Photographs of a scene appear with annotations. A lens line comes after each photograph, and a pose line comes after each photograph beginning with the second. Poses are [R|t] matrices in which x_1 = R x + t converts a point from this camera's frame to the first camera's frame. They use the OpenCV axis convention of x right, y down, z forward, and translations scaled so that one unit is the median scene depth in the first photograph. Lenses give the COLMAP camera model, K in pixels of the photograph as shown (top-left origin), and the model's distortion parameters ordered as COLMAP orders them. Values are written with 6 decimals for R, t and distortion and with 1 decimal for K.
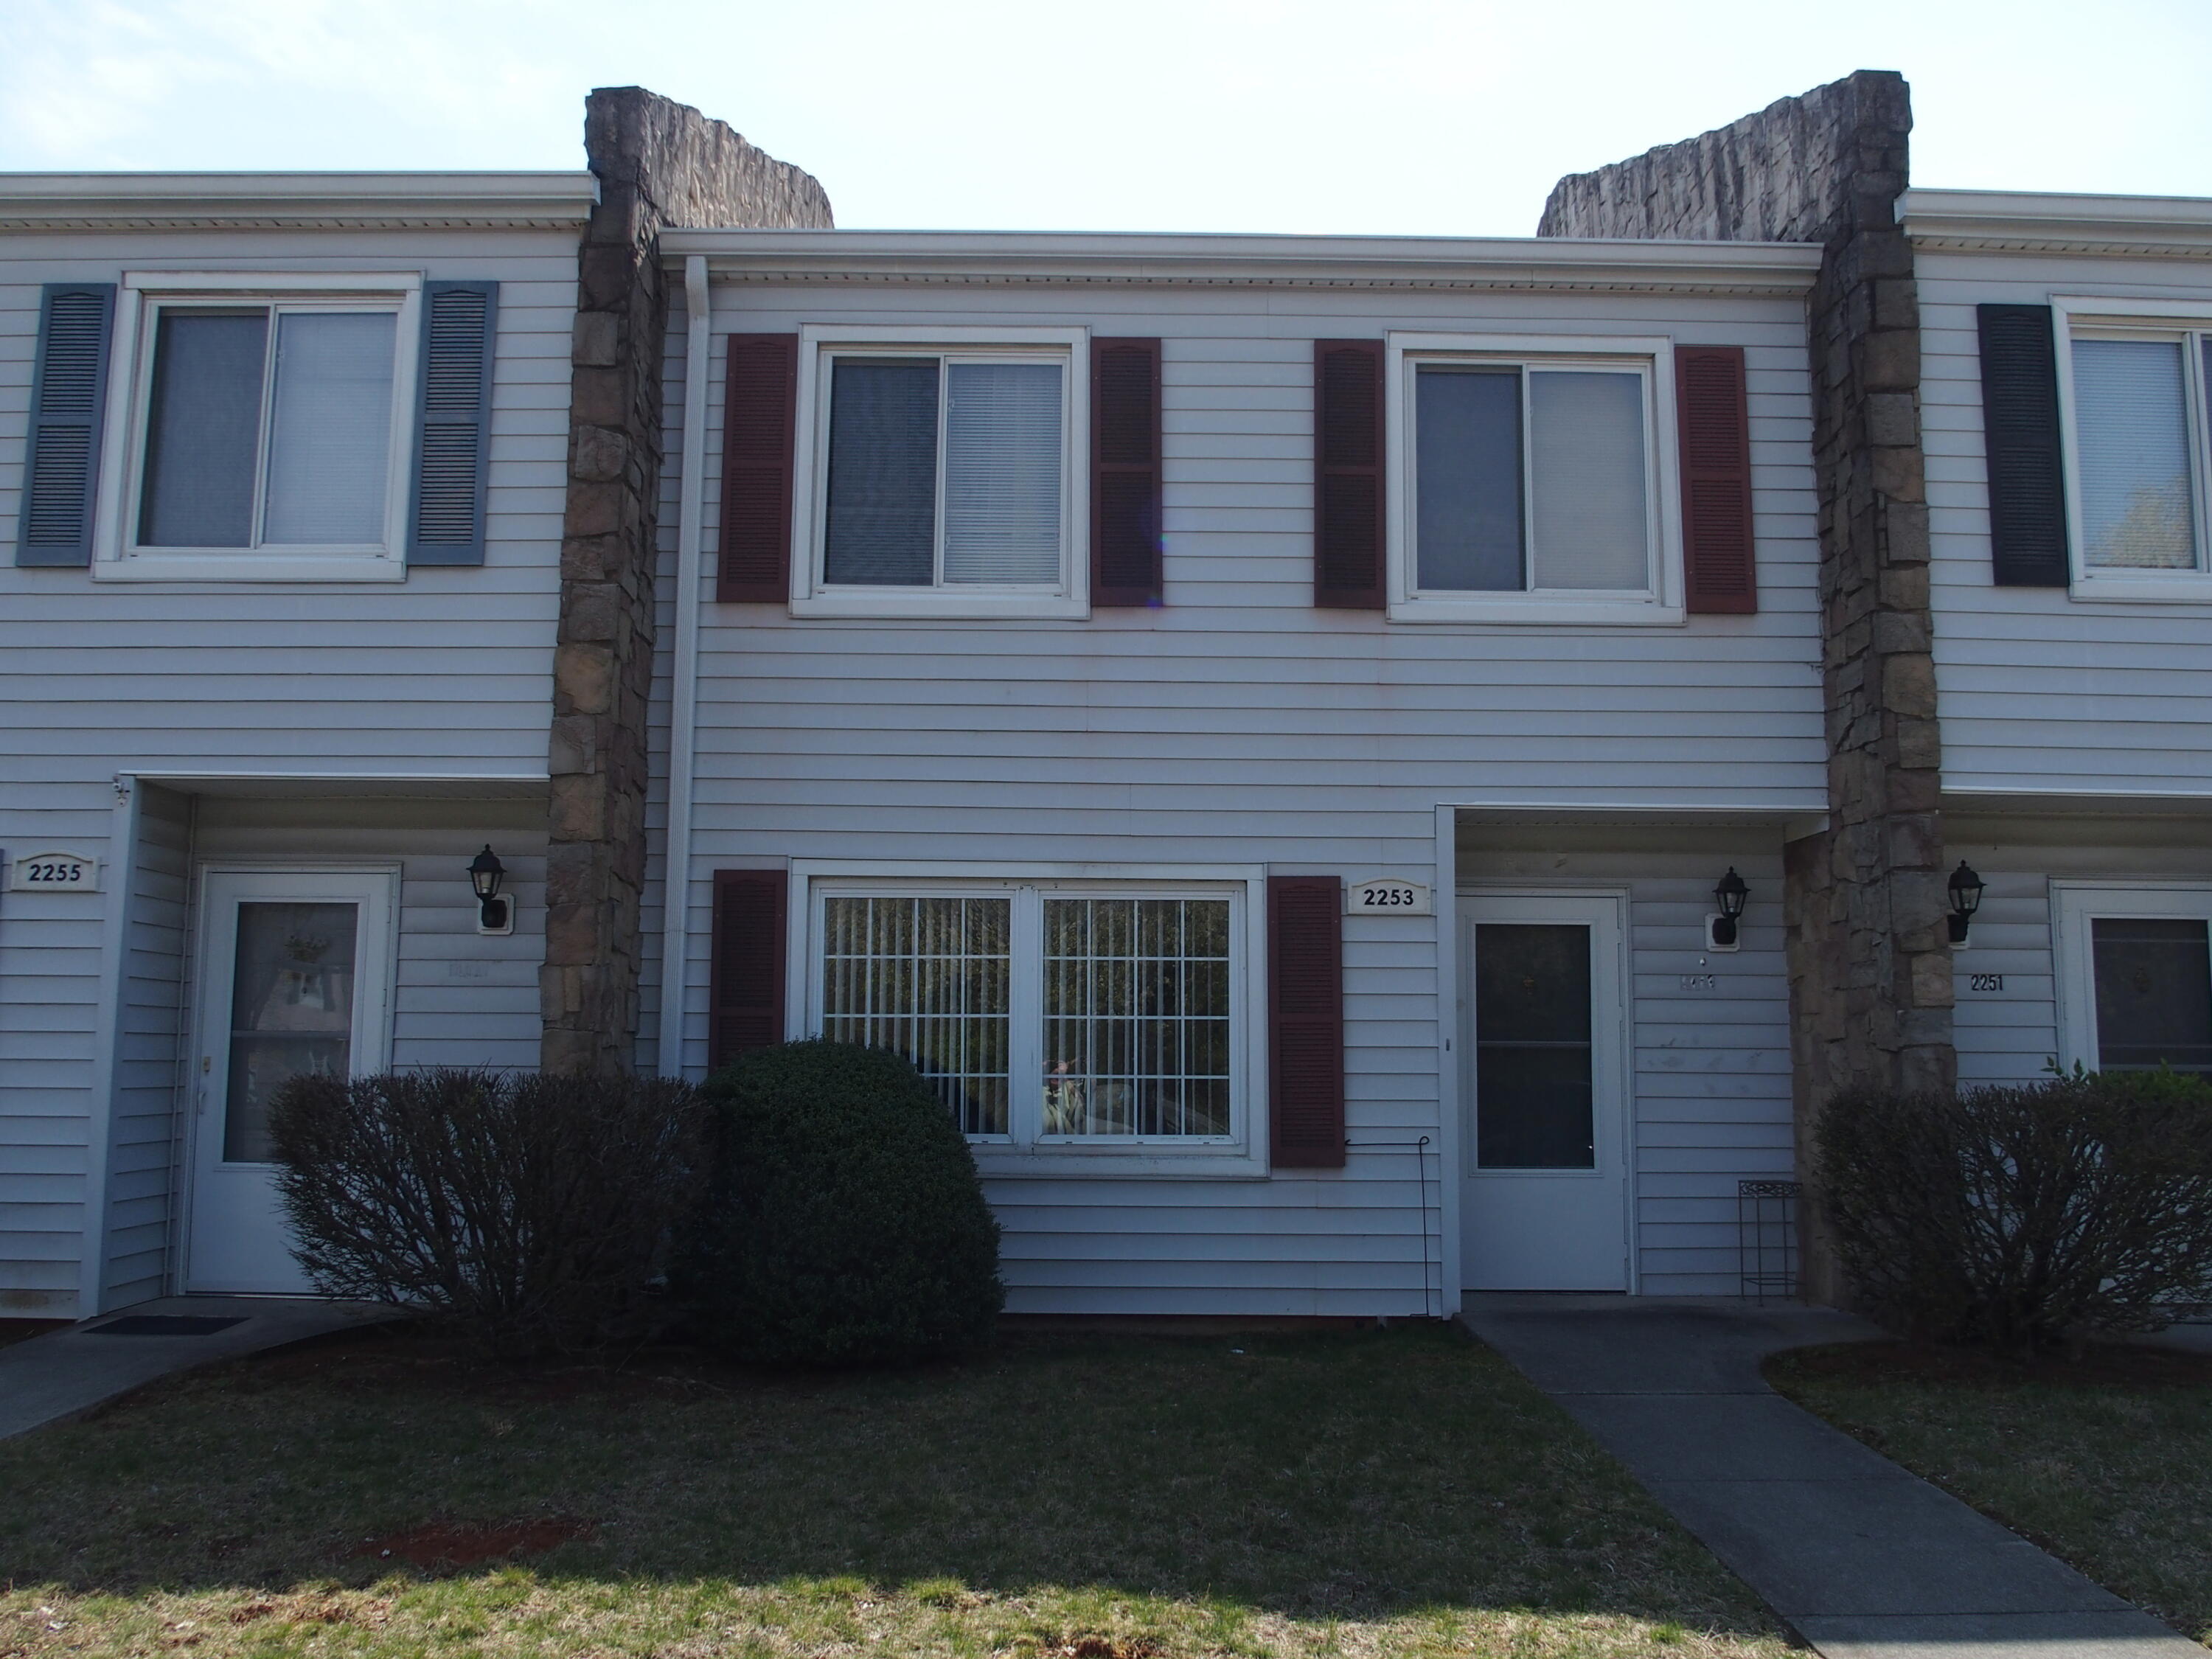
lens RADIAL K [[1953.3, 0, 1102.0], [0, 1953.3, 814.7], [0, 0, 1]] dist [-0.044903, 0.001286]
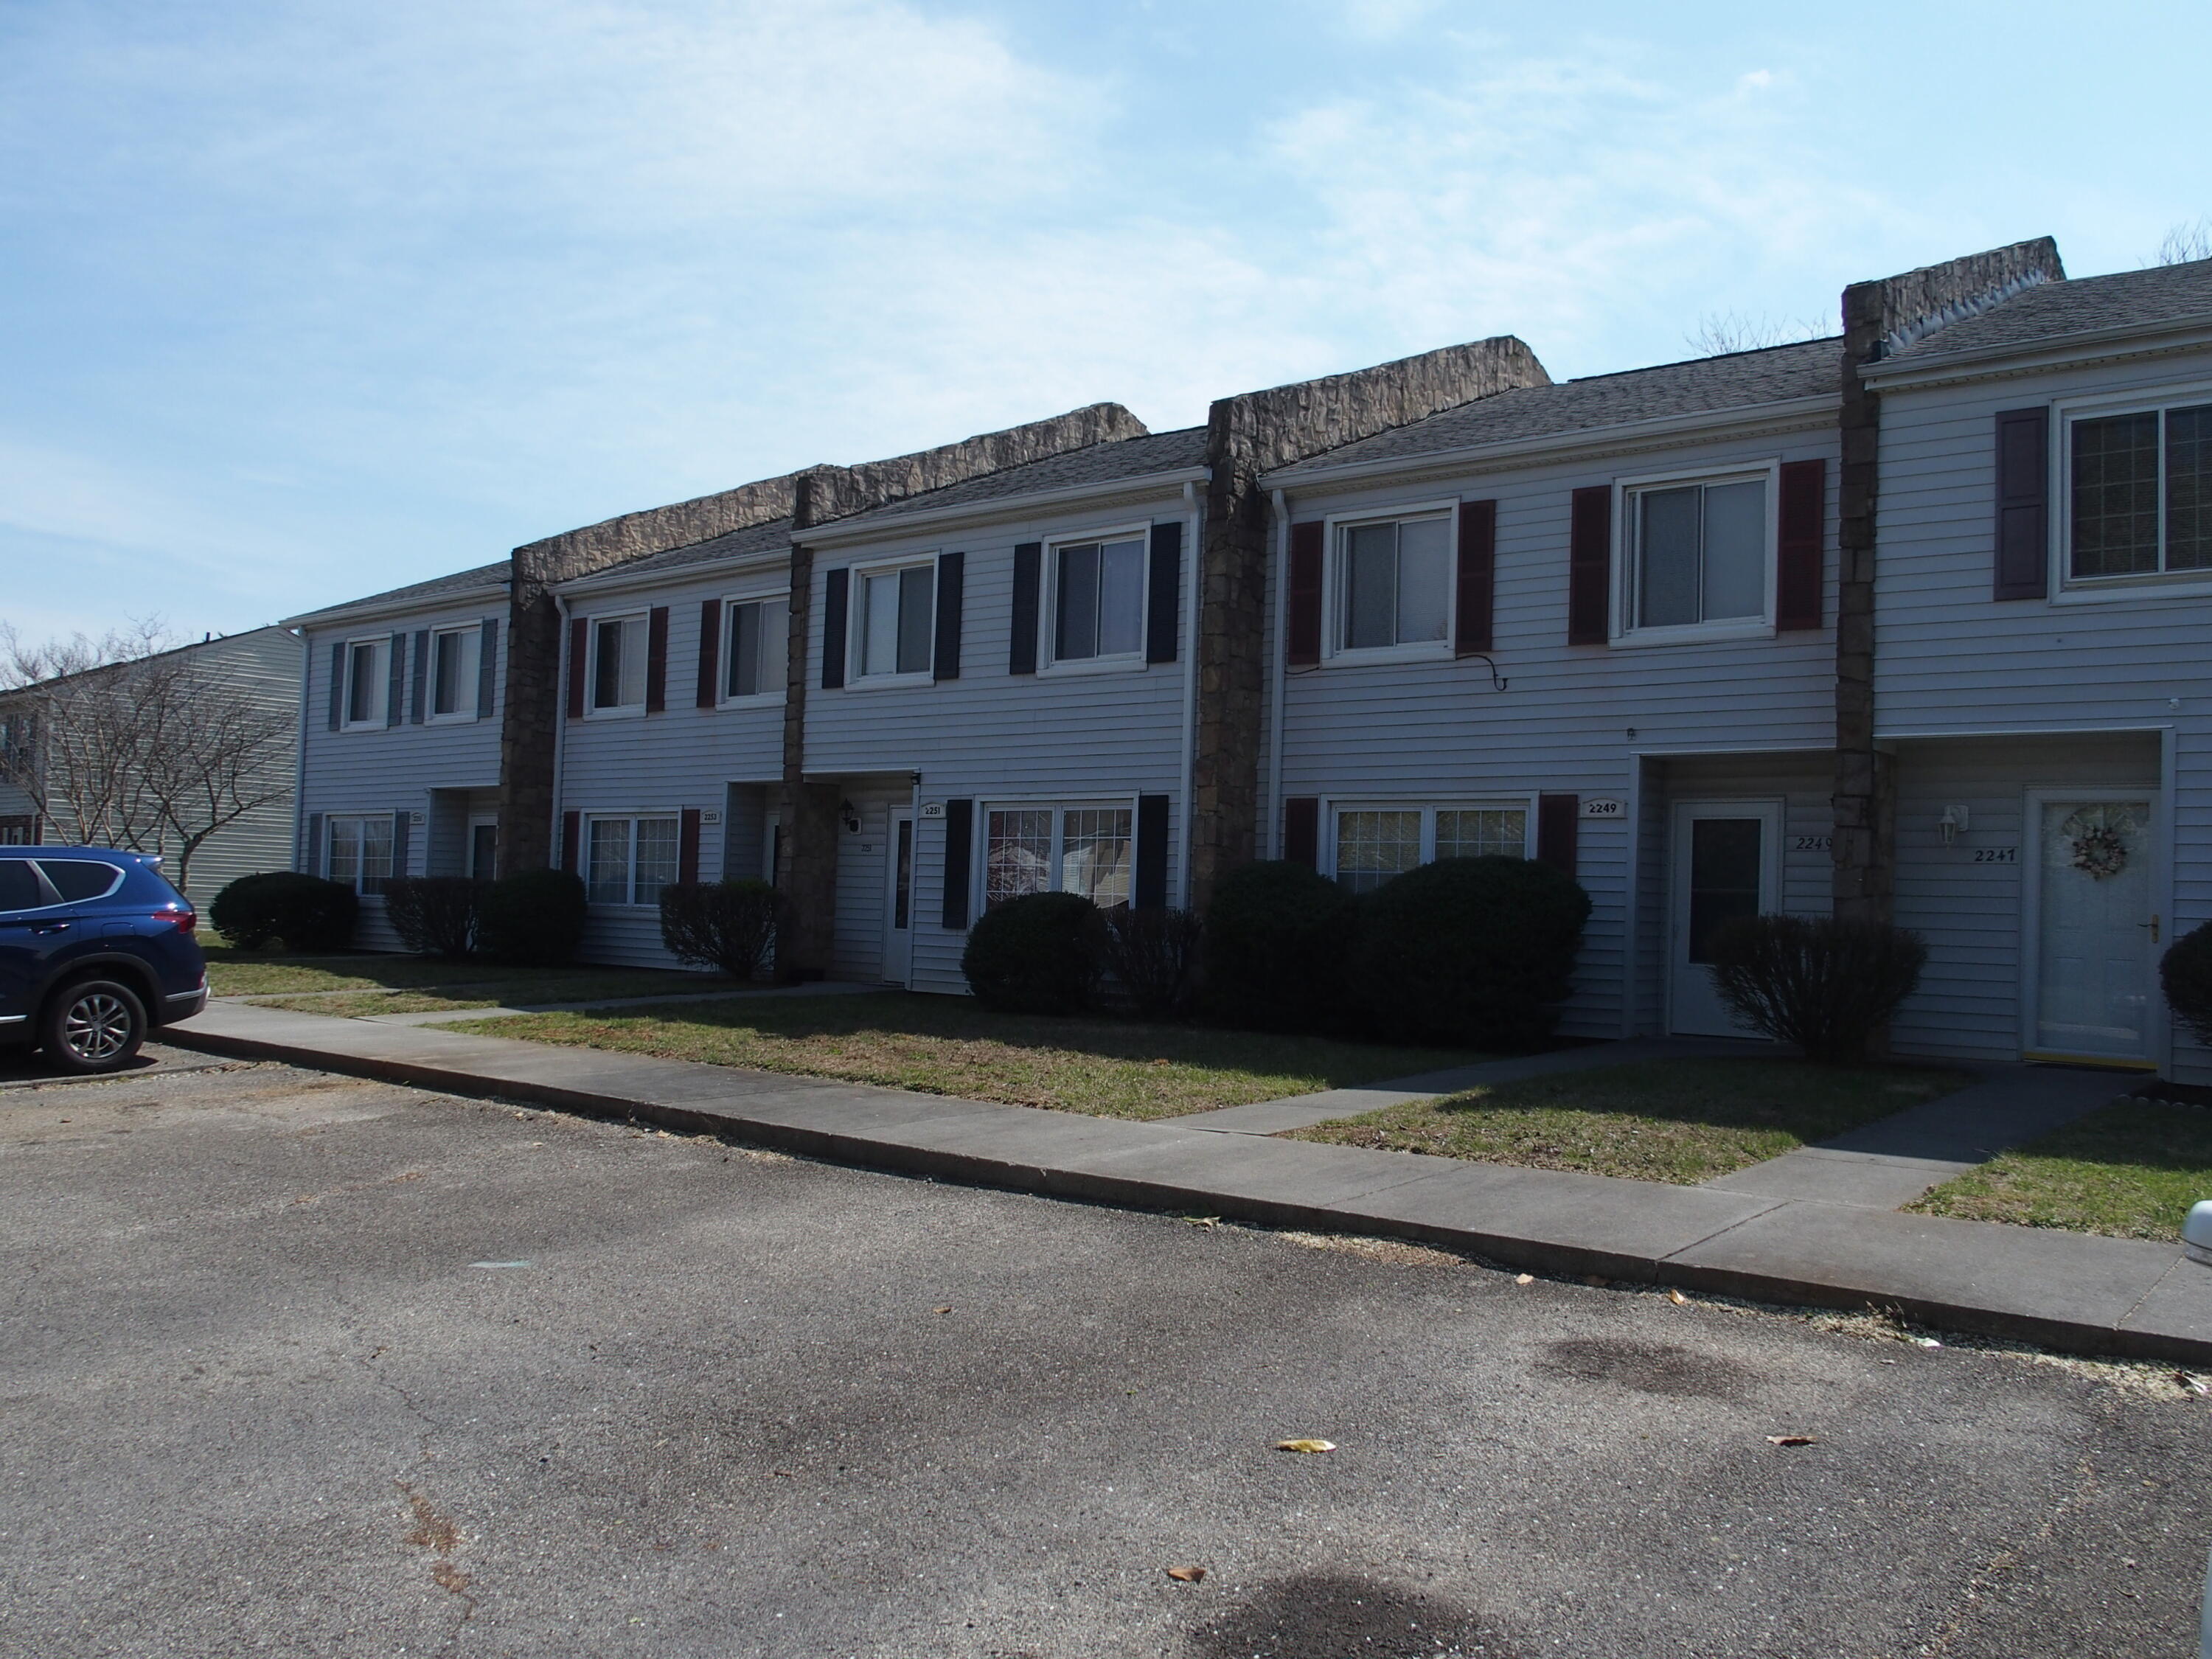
lens RADIAL K [[1855.1, 0, 1103.0], [0, 1855.1, 834.5], [0, 0, 1]] dist [-0.047278, -0.023762]
pose [[0.769727, -0.010977, -0.638278, 0.868790], [0.052892, 0.997511, 0.046629, -0.036162], [0.636178, -0.069652, 0.768392, -0.585401]]
